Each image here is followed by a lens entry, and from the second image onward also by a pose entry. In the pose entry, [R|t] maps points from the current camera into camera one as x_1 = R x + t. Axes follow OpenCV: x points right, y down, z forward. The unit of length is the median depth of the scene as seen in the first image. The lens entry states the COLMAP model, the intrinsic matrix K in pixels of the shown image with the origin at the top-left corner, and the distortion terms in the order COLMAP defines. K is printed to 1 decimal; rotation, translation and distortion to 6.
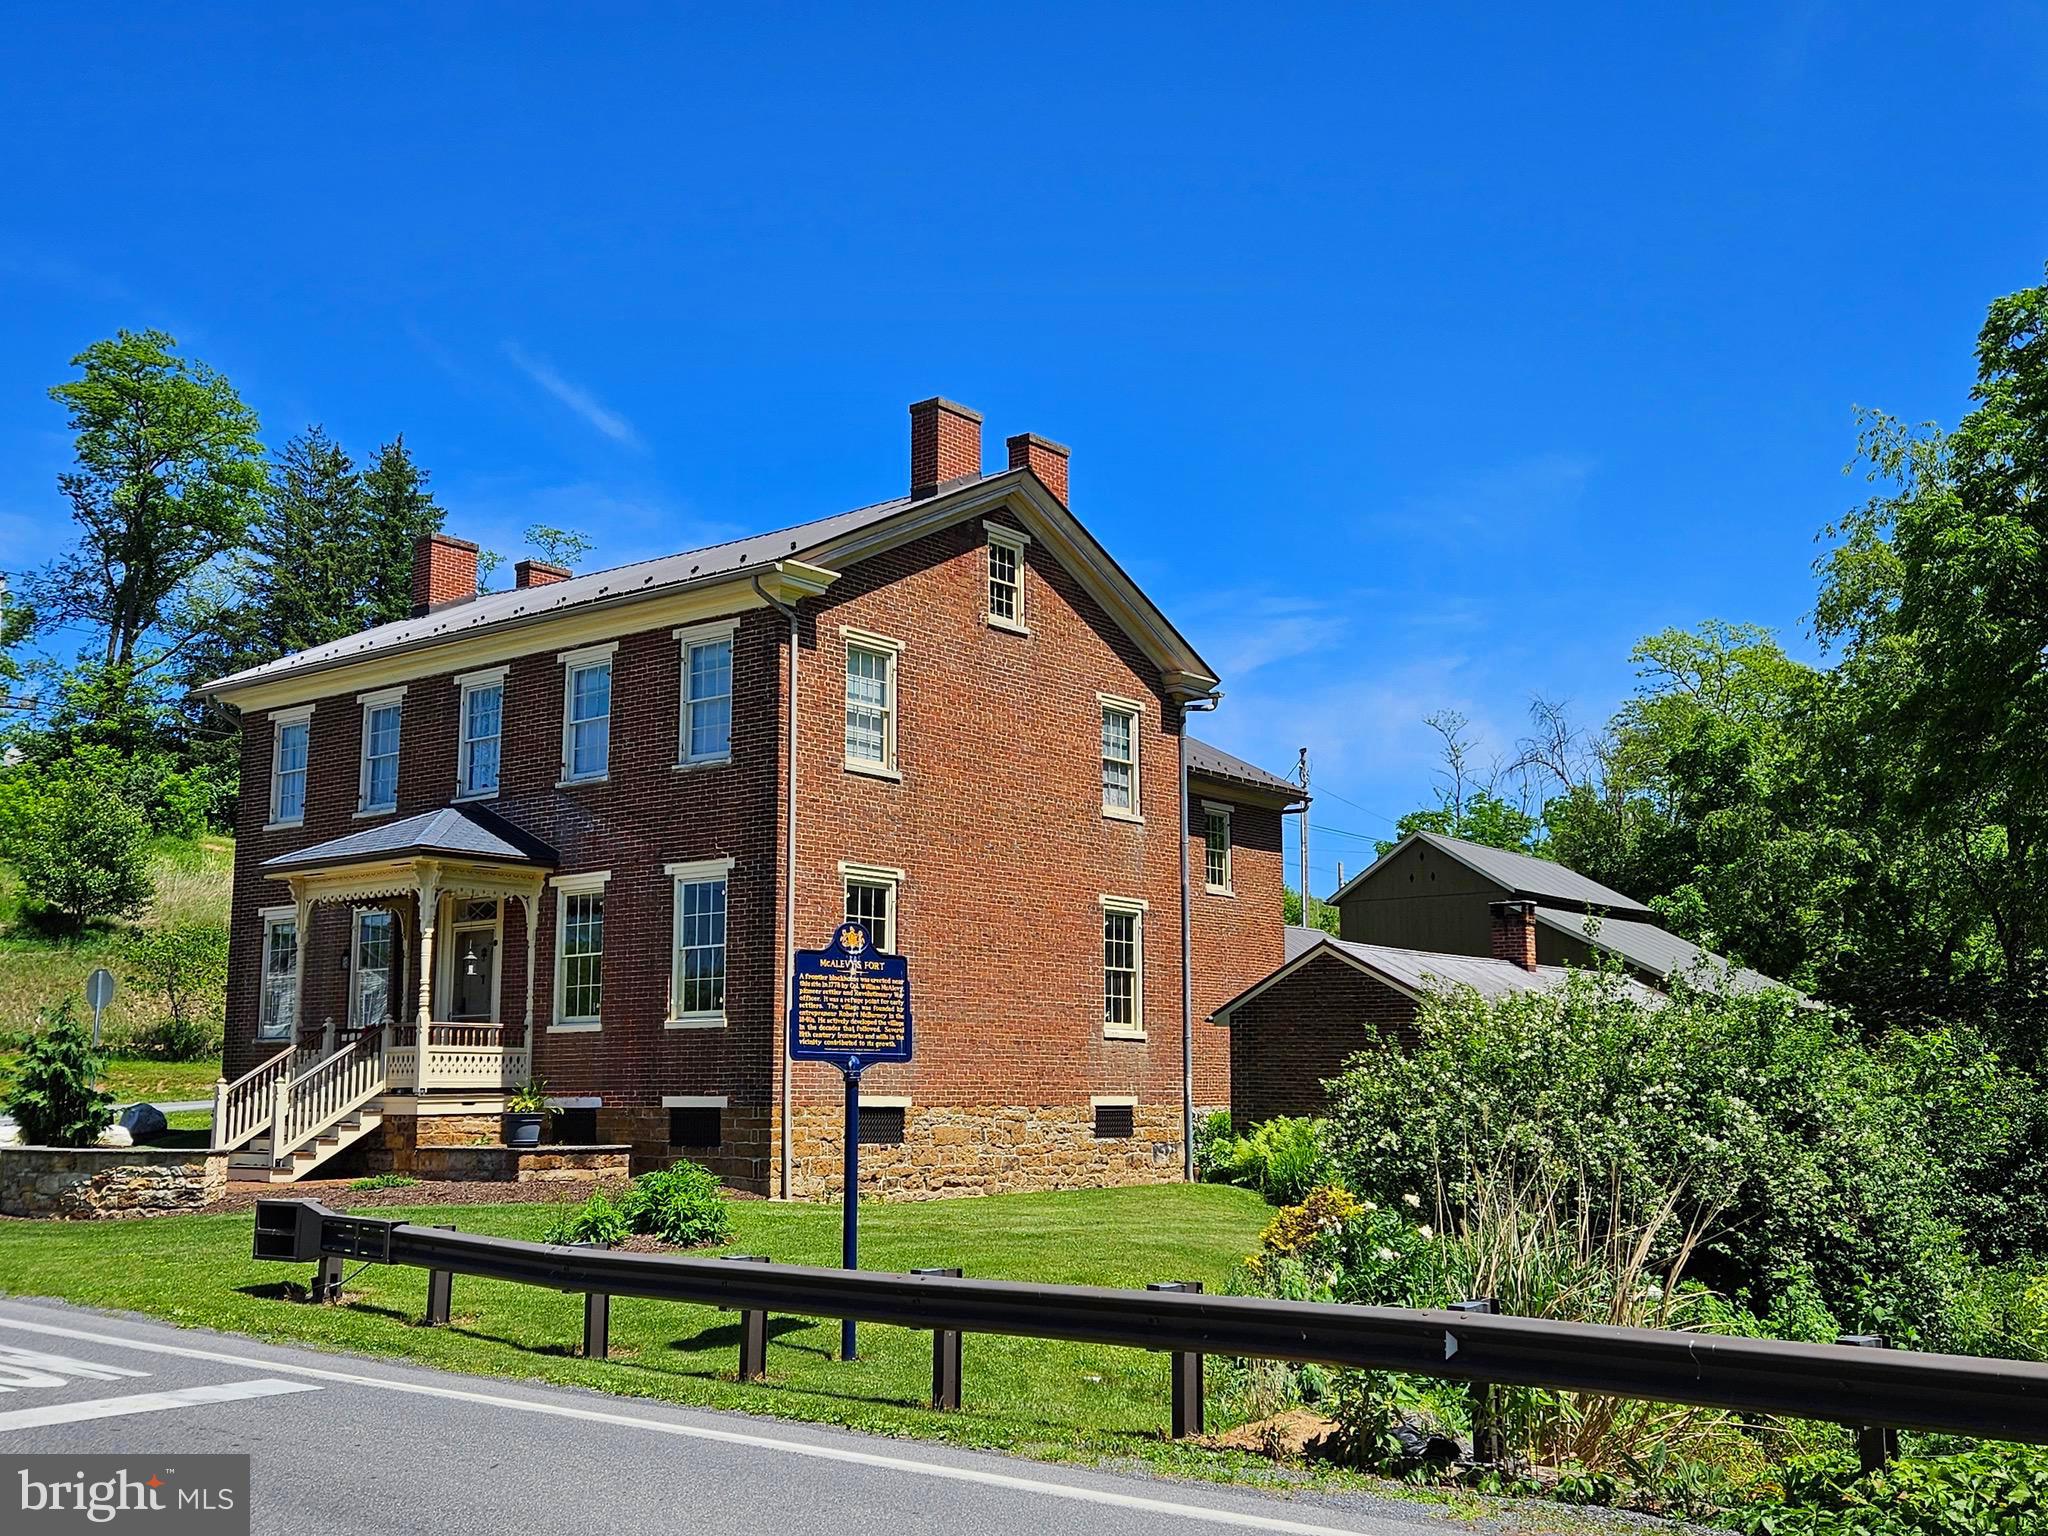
lens RADIAL K [[1917.8, 0, 973.4], [0, 1917.8, 804.0], [0, 0, 1]] dist [0.066539, -0.013046]
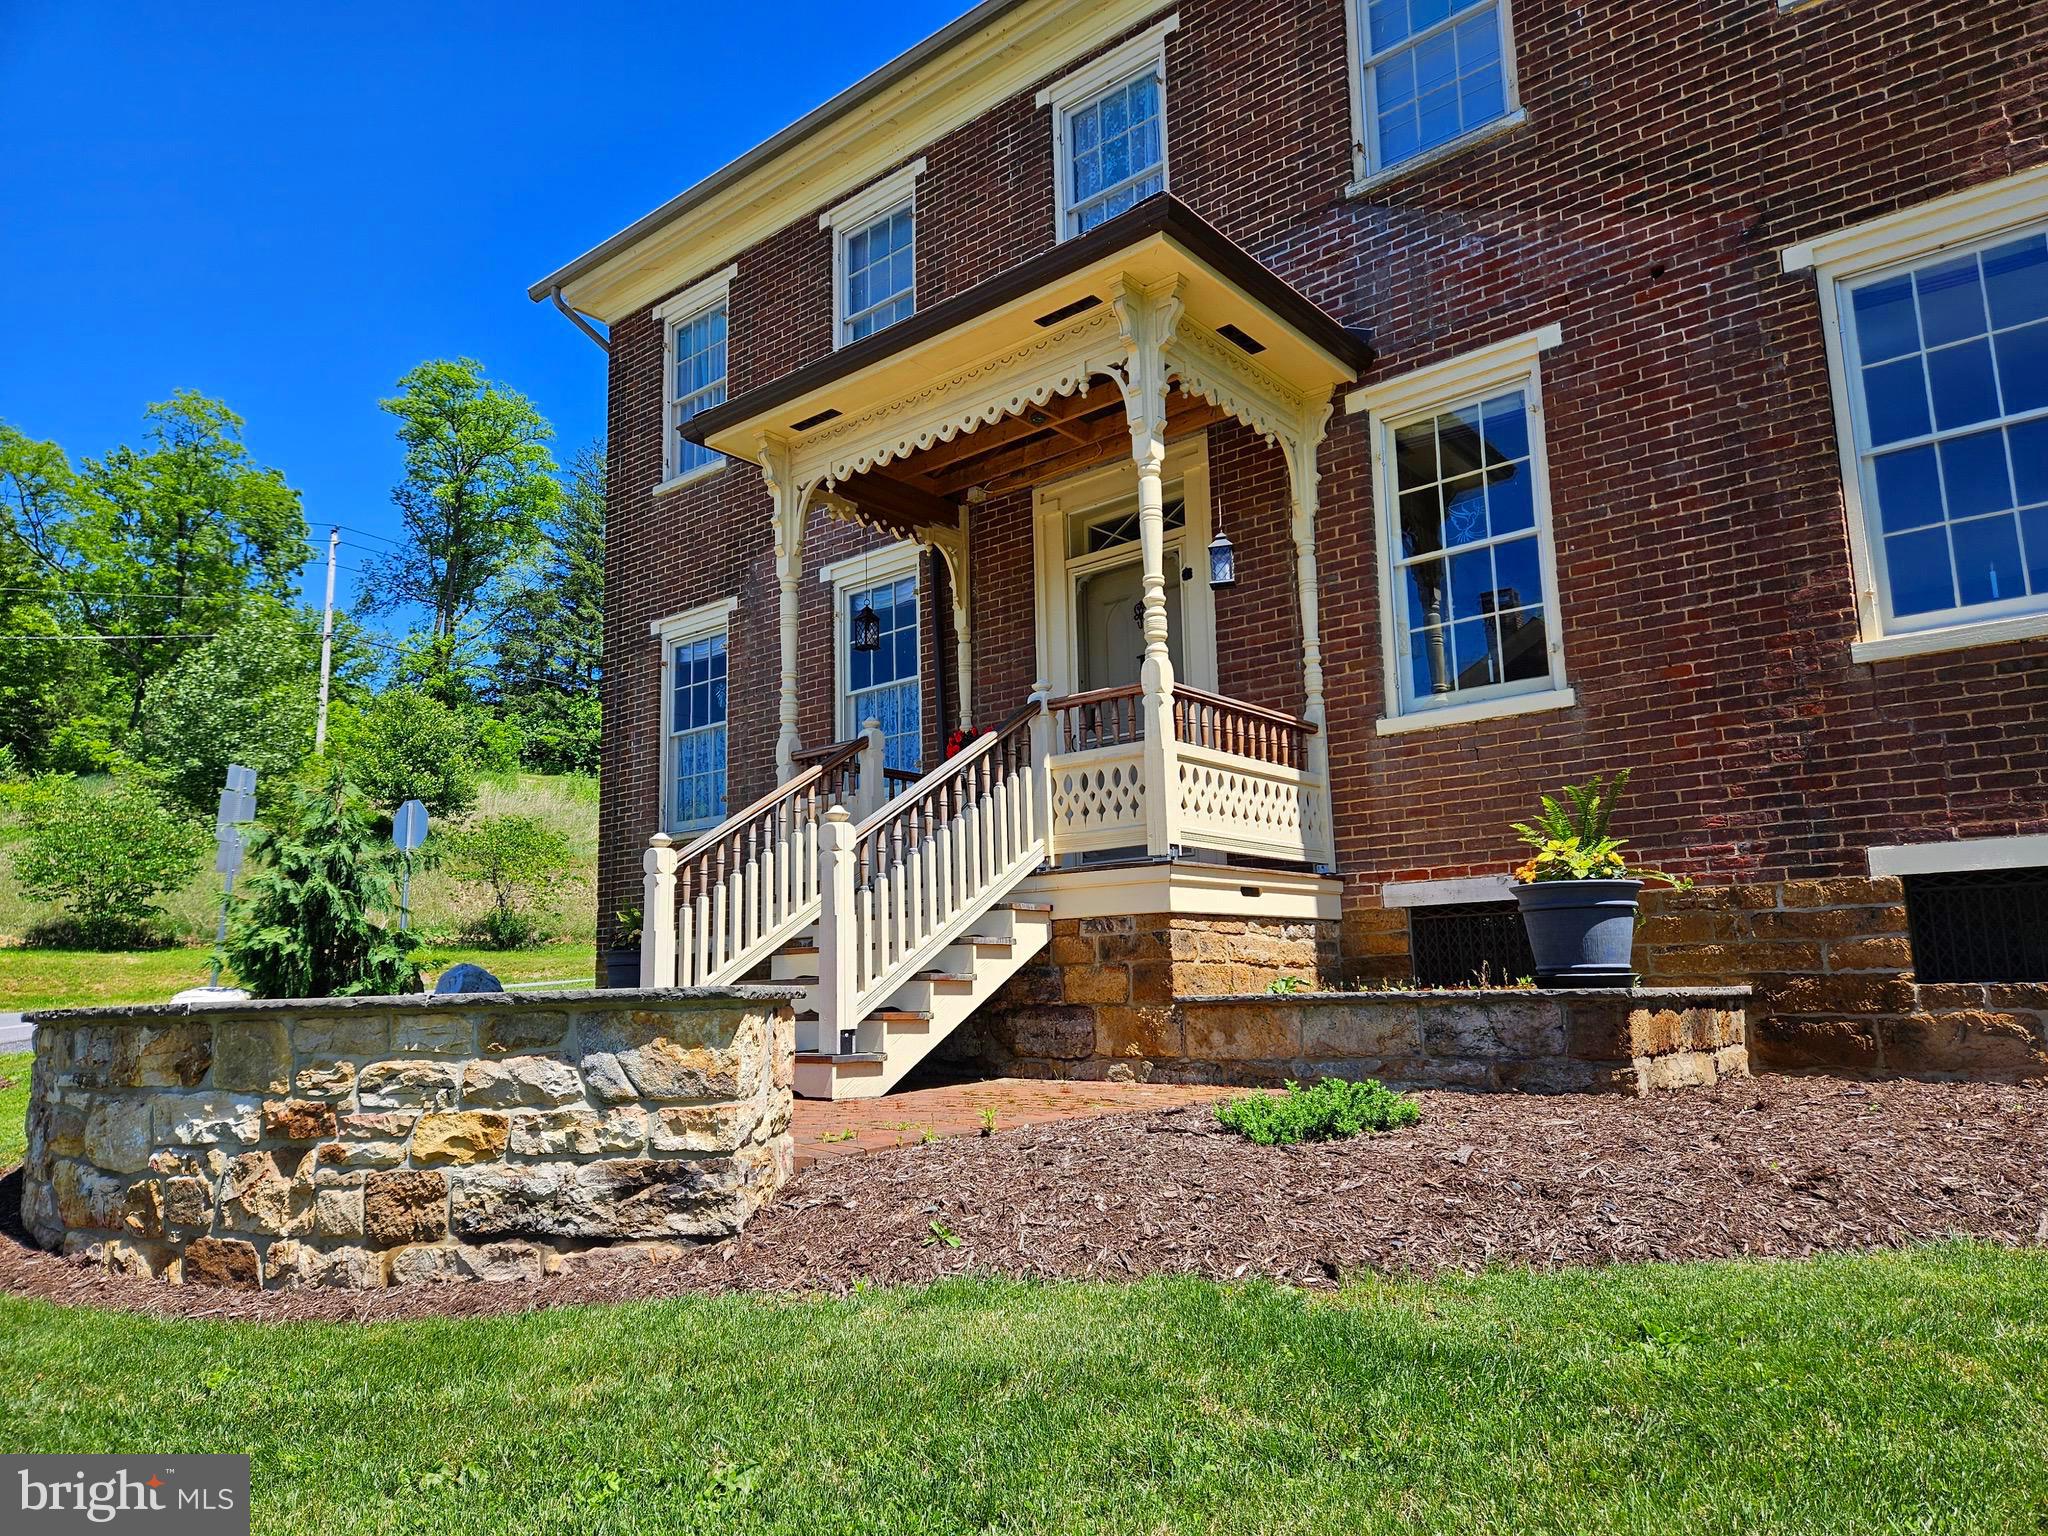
lens RADIAL K [[1352.7, 0, 1006.8], [0, 1352.7, 767.0], [0, 0, 1]] dist [0.091351, -0.081479]
pose [[0.999234, -0.027074, -0.028245, -0.302356], [0.026590, 0.999496, -0.017368, 0.131998], [0.028701, 0.016604, 0.999450, 0.709200]]
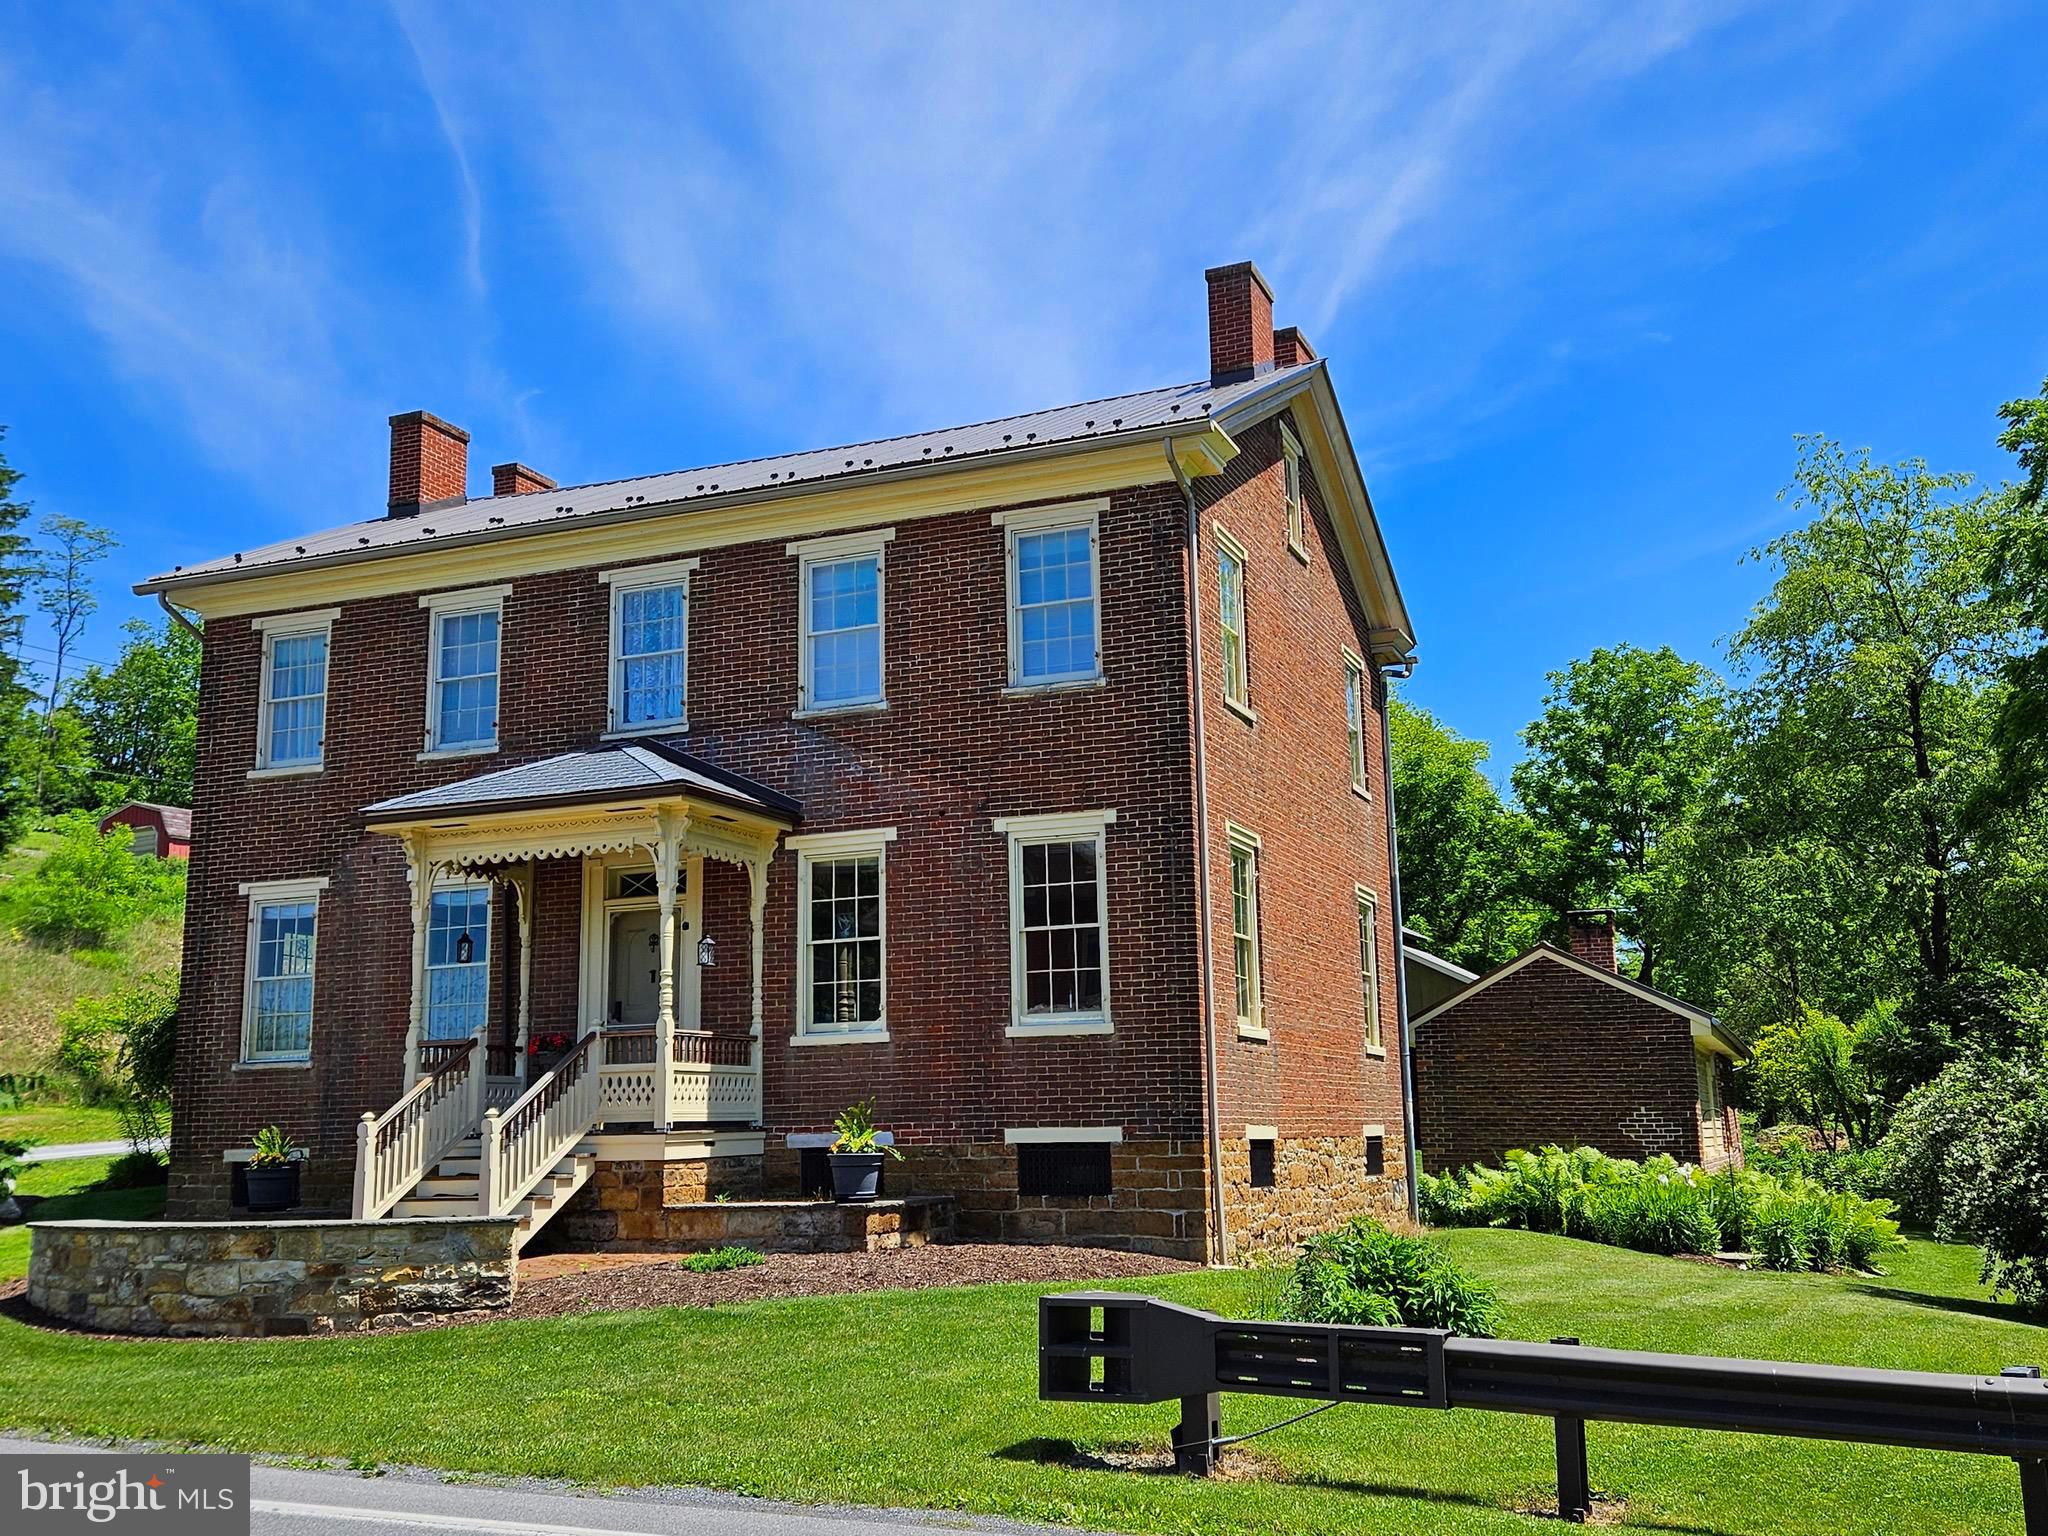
lens RADIAL K [[1869.4, 0, 996.0], [0, 1869.4, 776.2], [0, 0, 1]] dist [0.078276, -0.007151]
pose [[0.962325, 0.033812, 0.269790, -0.350909], [-0.023126, 0.998821, -0.042690, 0.045198], [-0.270915, 0.034842, 0.961972, 0.288012]]
